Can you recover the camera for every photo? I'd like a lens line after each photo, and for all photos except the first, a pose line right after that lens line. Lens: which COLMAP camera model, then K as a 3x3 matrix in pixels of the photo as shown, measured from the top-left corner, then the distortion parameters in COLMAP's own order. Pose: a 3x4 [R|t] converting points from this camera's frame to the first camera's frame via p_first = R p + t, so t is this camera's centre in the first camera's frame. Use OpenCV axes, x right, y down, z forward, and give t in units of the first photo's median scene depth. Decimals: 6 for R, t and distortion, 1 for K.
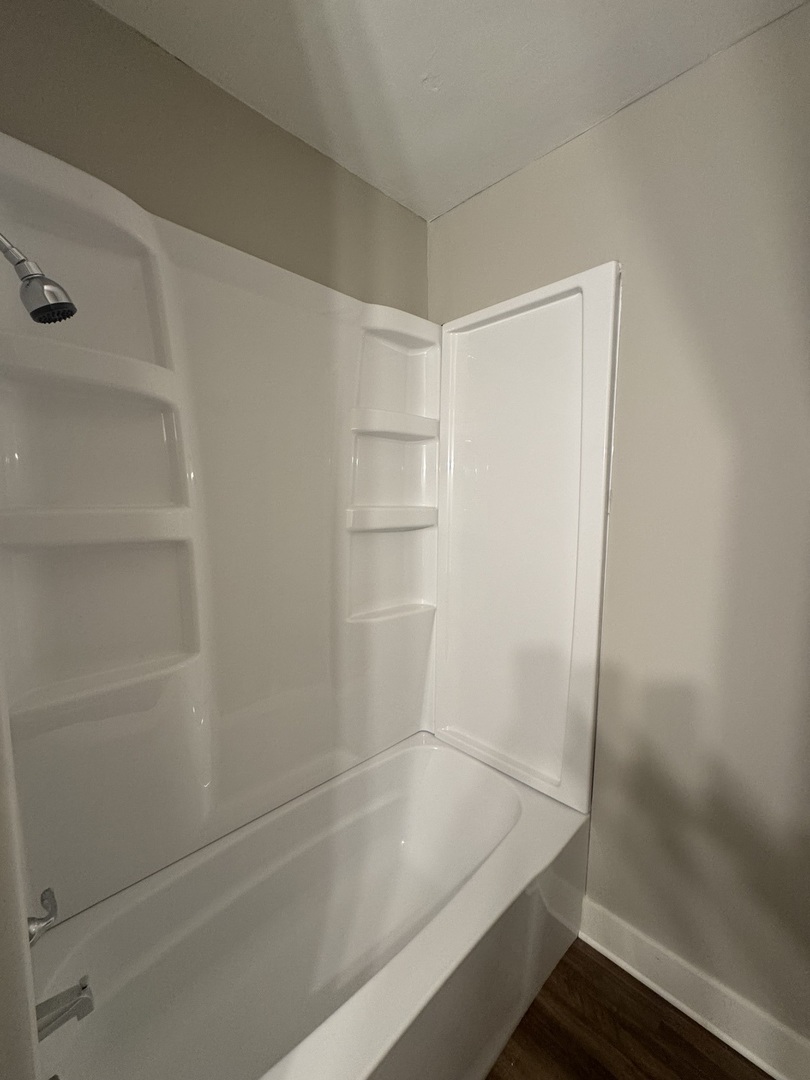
lens RADIAL K [[434.5, 0, 405.0], [0, 434.5, 540.0], [0, 0, 1]] dist [-0.000098, 0.000029]
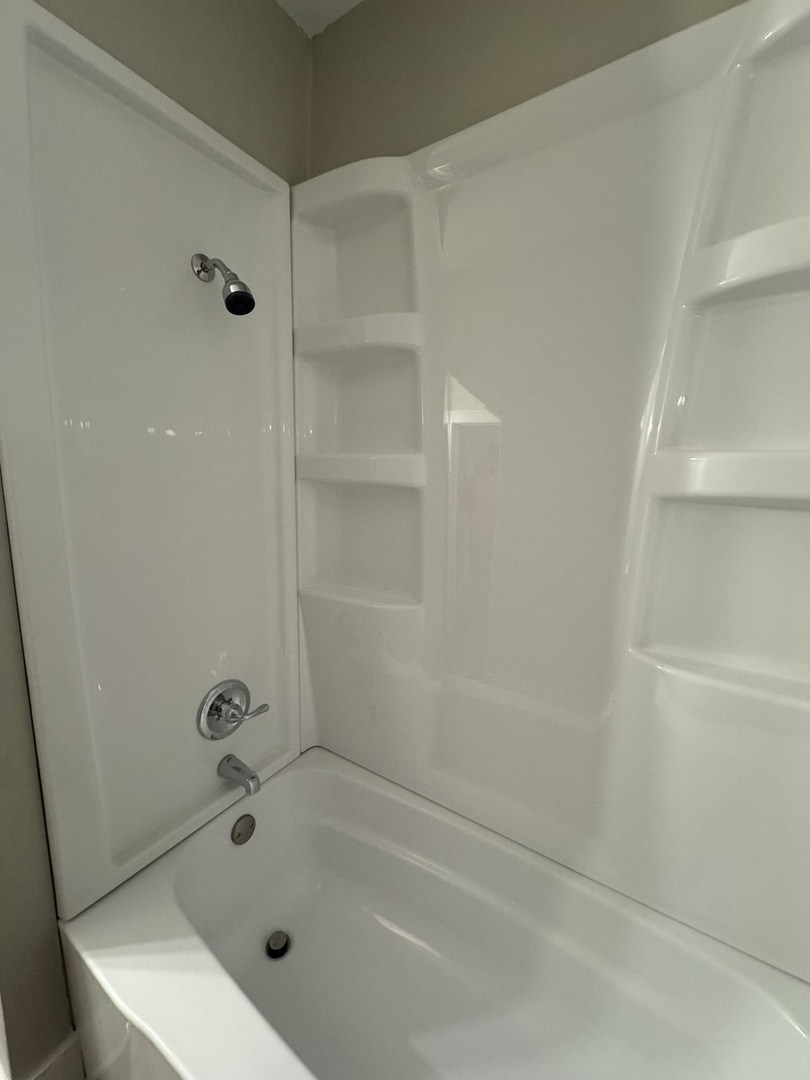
lens RADIAL K [[435.6, 0, 405.1], [0, 435.6, 522.7], [0, 0, 1]] dist [-0.002044, -0.000218]
pose [[0.222450, 0.138139, -0.965108, 0.450918], [-0.091743, 0.988485, 0.120339, -0.036313], [0.970618, 0.061773, 0.232562, 0.751234]]
